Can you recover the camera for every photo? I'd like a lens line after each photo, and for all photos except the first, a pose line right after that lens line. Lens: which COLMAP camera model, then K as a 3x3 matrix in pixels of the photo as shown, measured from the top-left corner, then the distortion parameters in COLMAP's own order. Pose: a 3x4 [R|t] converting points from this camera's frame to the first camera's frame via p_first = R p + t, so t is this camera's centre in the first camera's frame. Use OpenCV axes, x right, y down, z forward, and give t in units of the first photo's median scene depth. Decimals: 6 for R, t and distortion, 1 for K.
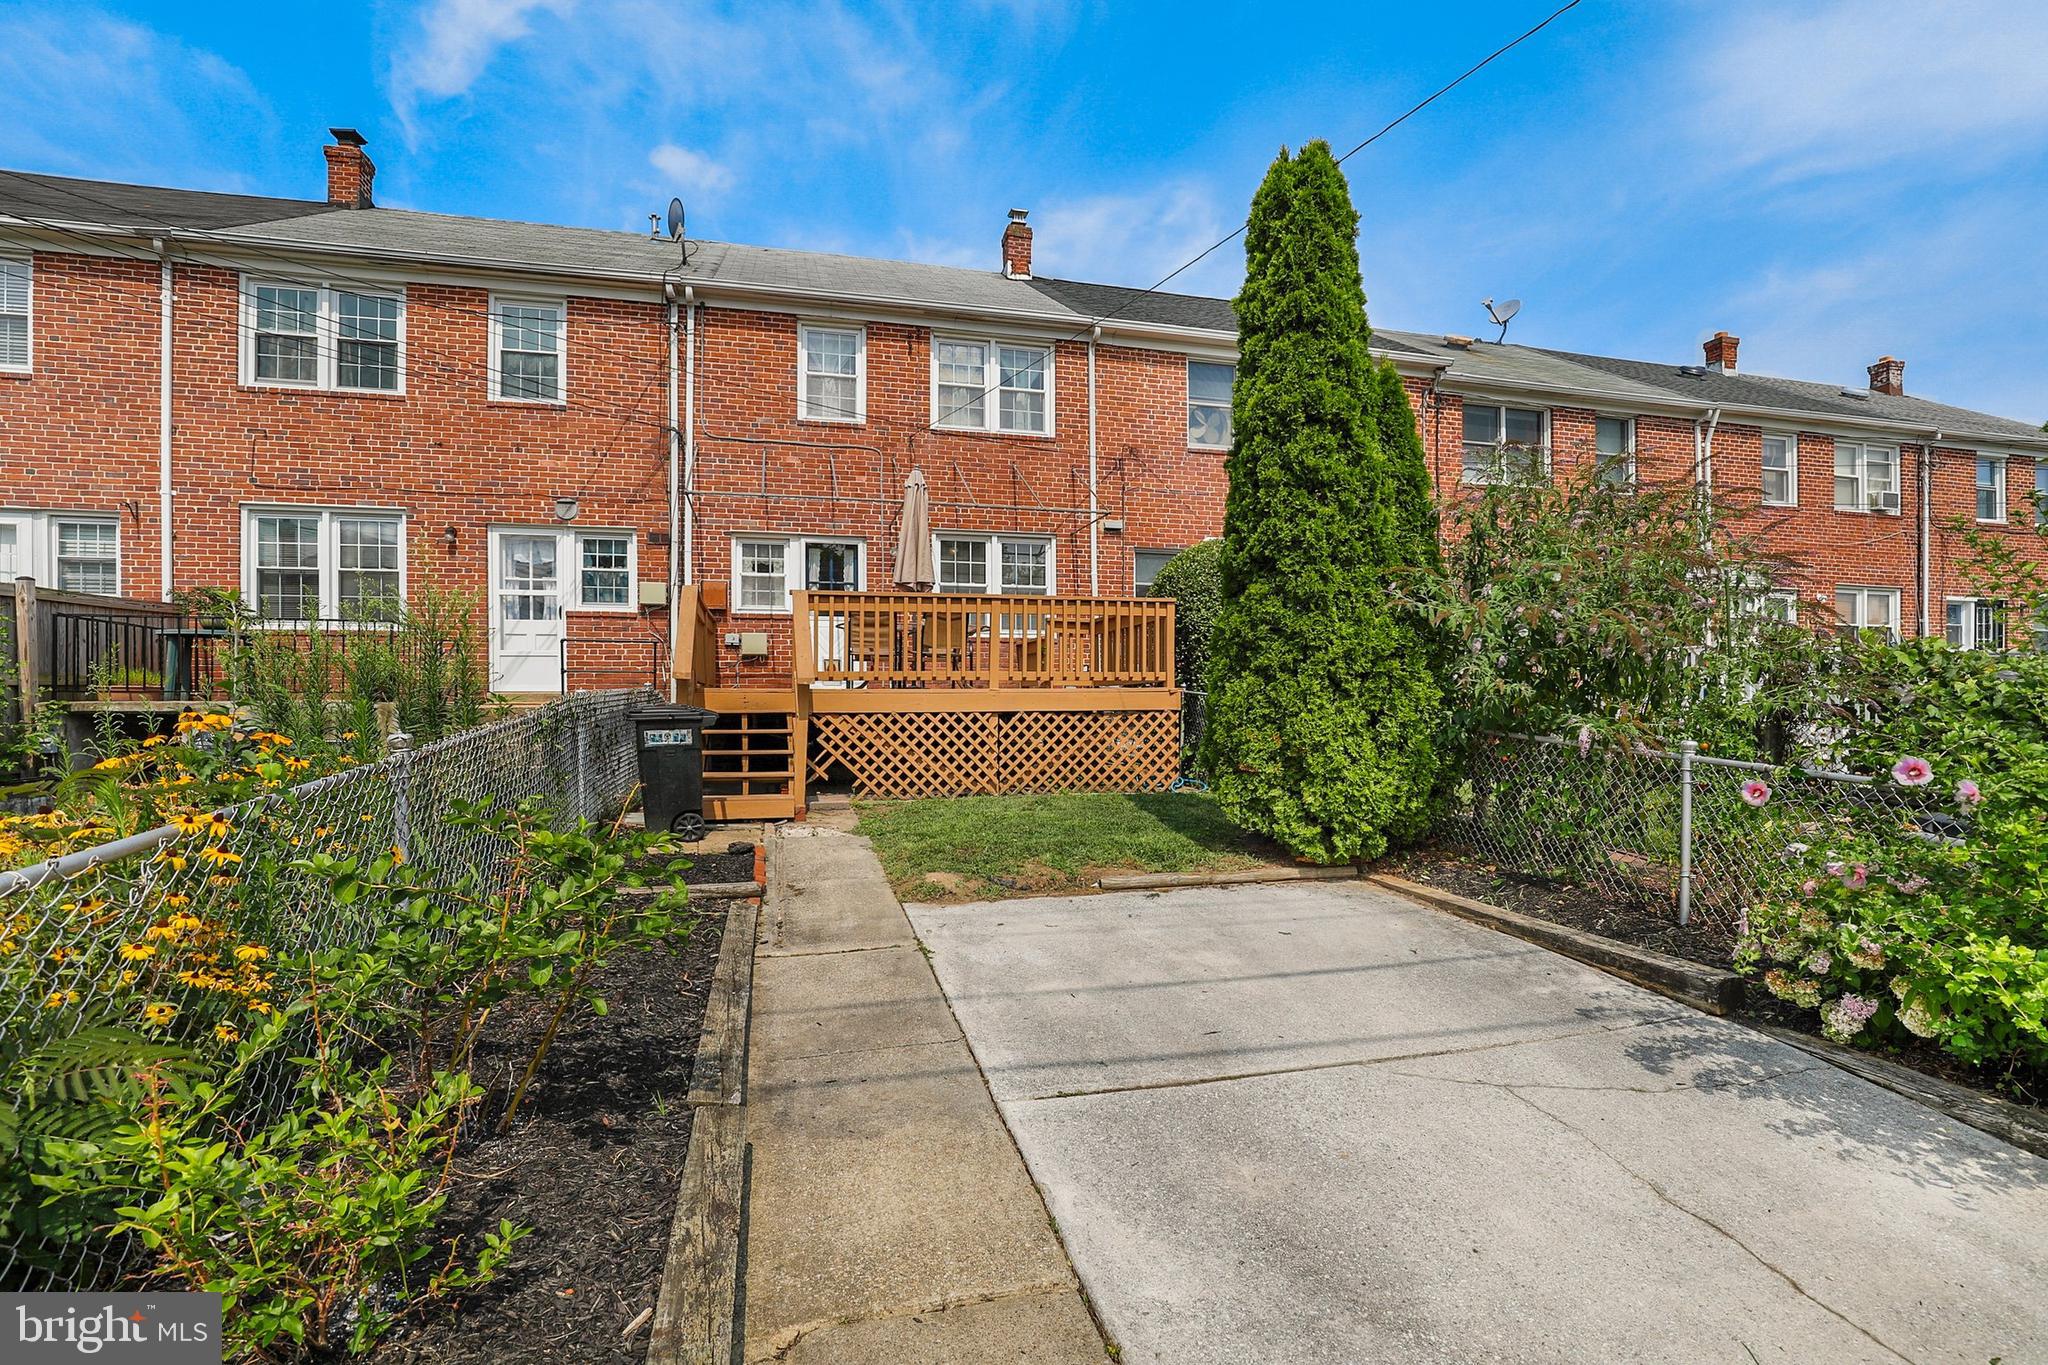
lens RADIAL K [[948.3, 0, 1019.5], [0, 948.3, 680.4], [0, 0, 1]] dist [-0.027639, 0.005816]
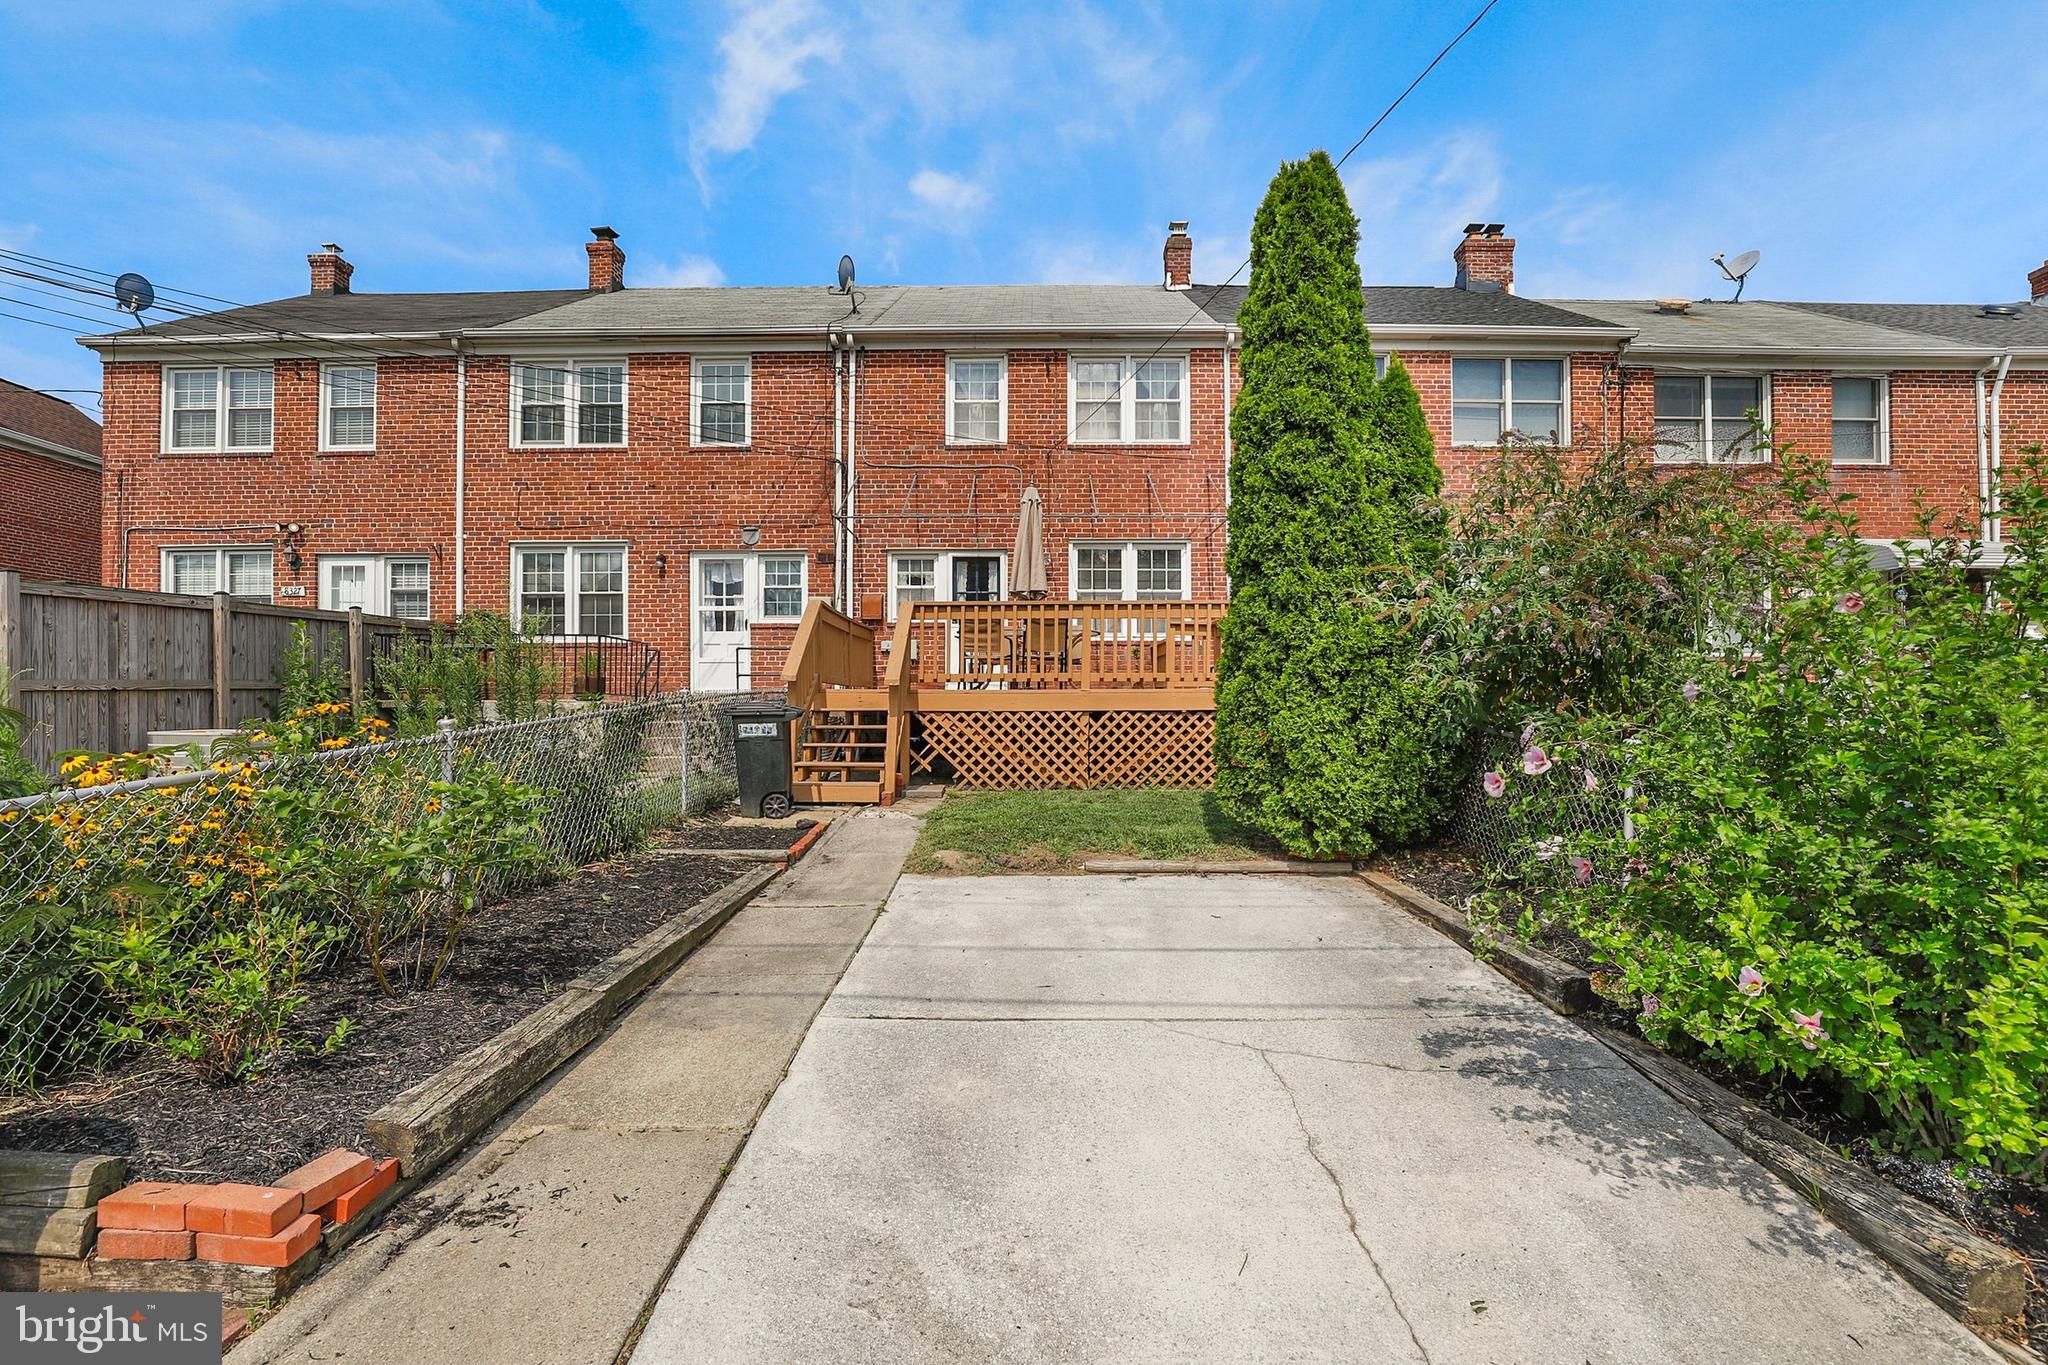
lens RADIAL K [[948.3, 0, 1030.0], [0, 948.3, 675.1], [0, 0, 1]] dist [-0.027639, 0.005816]
pose [[0.966037, -0.005546, -0.258344, 0.182288], [0.003070, 0.999945, -0.009988, 0.003084], [0.258386, 0.008855, 0.966001, -0.042418]]
